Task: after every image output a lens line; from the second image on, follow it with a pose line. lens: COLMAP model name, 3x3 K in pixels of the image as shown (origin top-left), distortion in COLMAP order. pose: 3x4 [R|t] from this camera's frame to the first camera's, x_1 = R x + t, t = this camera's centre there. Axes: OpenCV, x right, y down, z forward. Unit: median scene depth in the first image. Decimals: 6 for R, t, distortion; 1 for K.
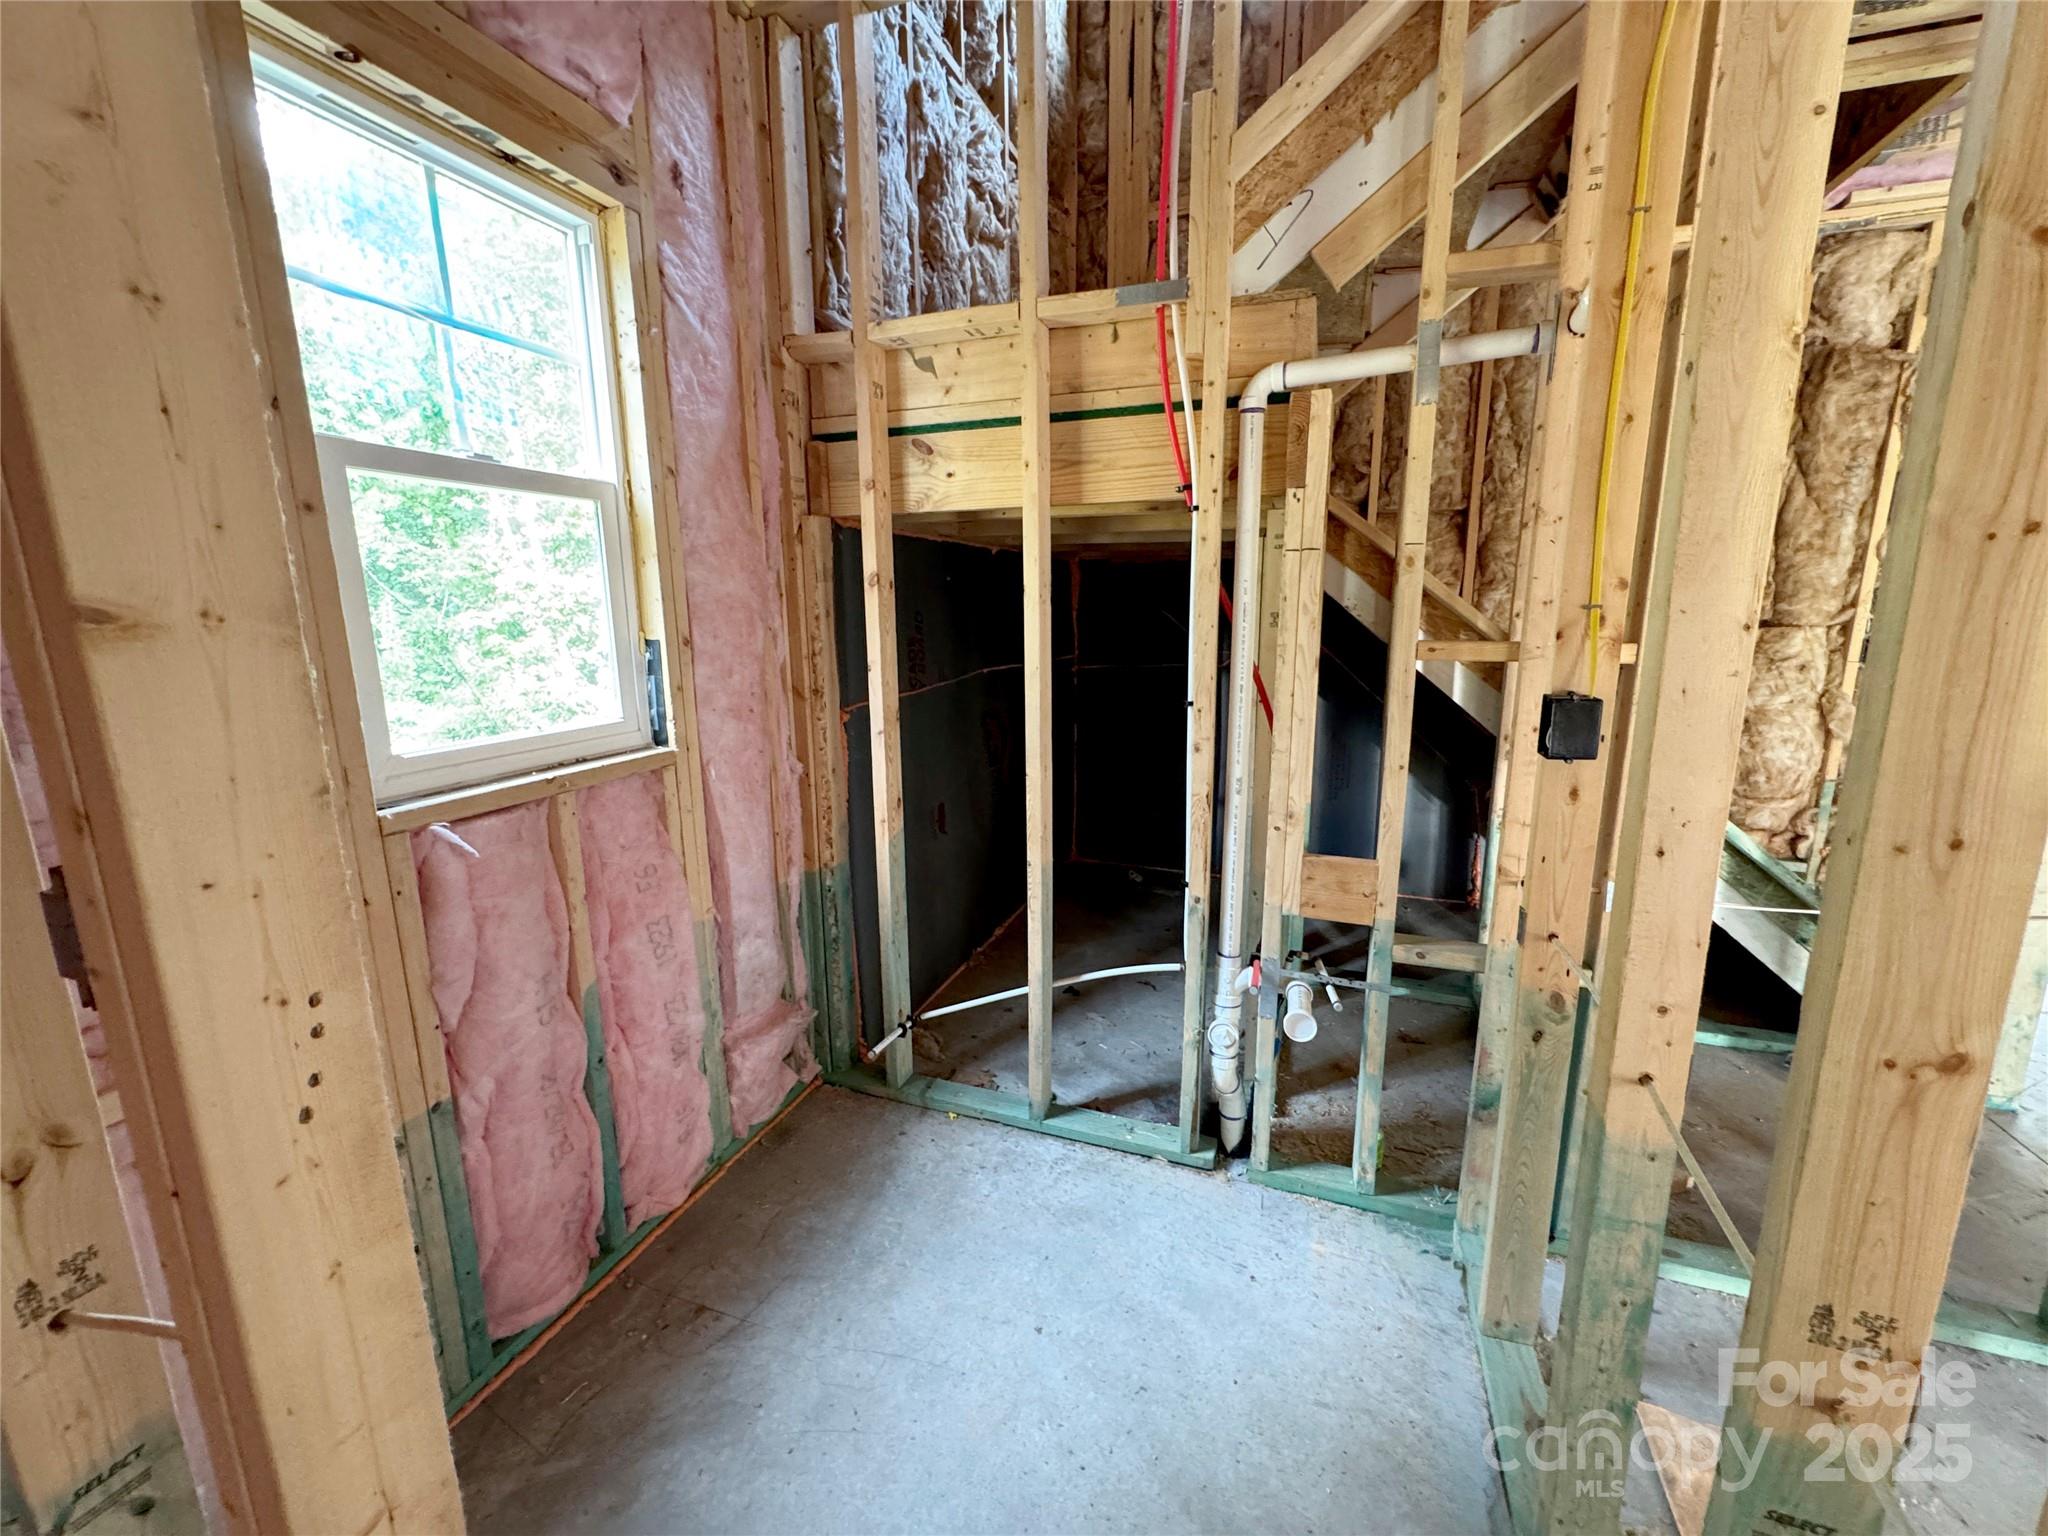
lens RADIAL K [[818.4, 0, 1024.0], [0, 818.4, 768.0], [0, 0, 1]] dist [-0.001028, 0.000179]
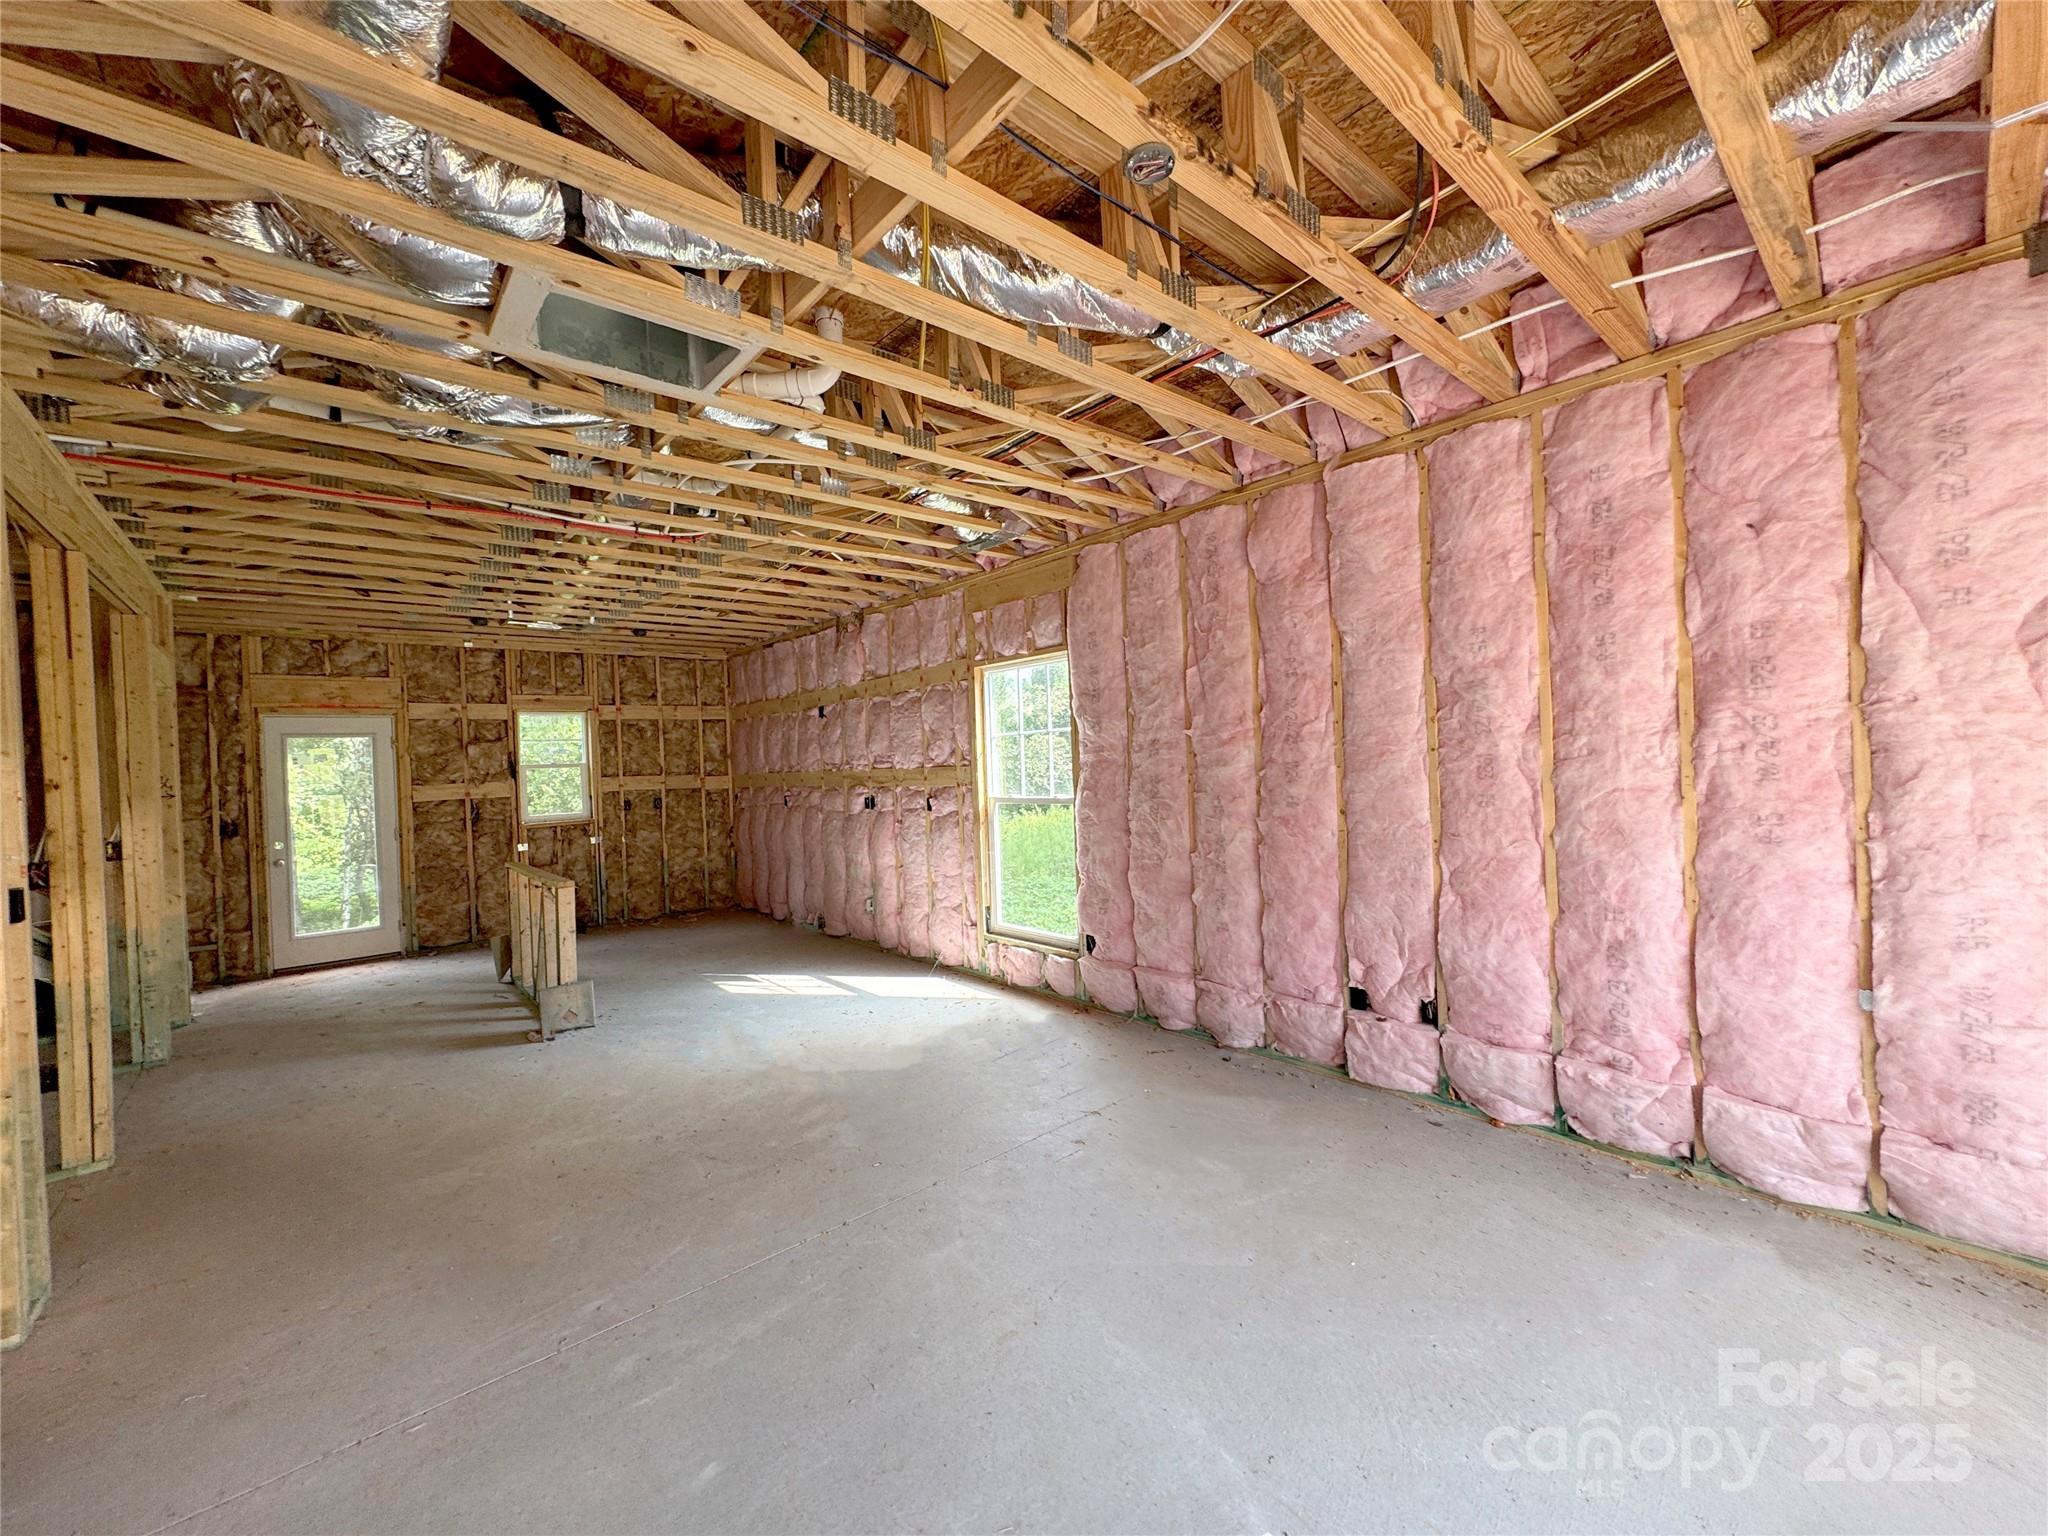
lens RADIAL K [[822.0, 0, 1022.2], [0, 822.0, 766.1], [0, 0, 1]] dist [-0.000908, 0.000282]
pose [[0.484947, -0.015554, 0.874405, 0.233548], [0.204932, 0.974024, -0.096329, 0.293669], [-0.850194, 0.225908, 0.475538, -1.624991]]
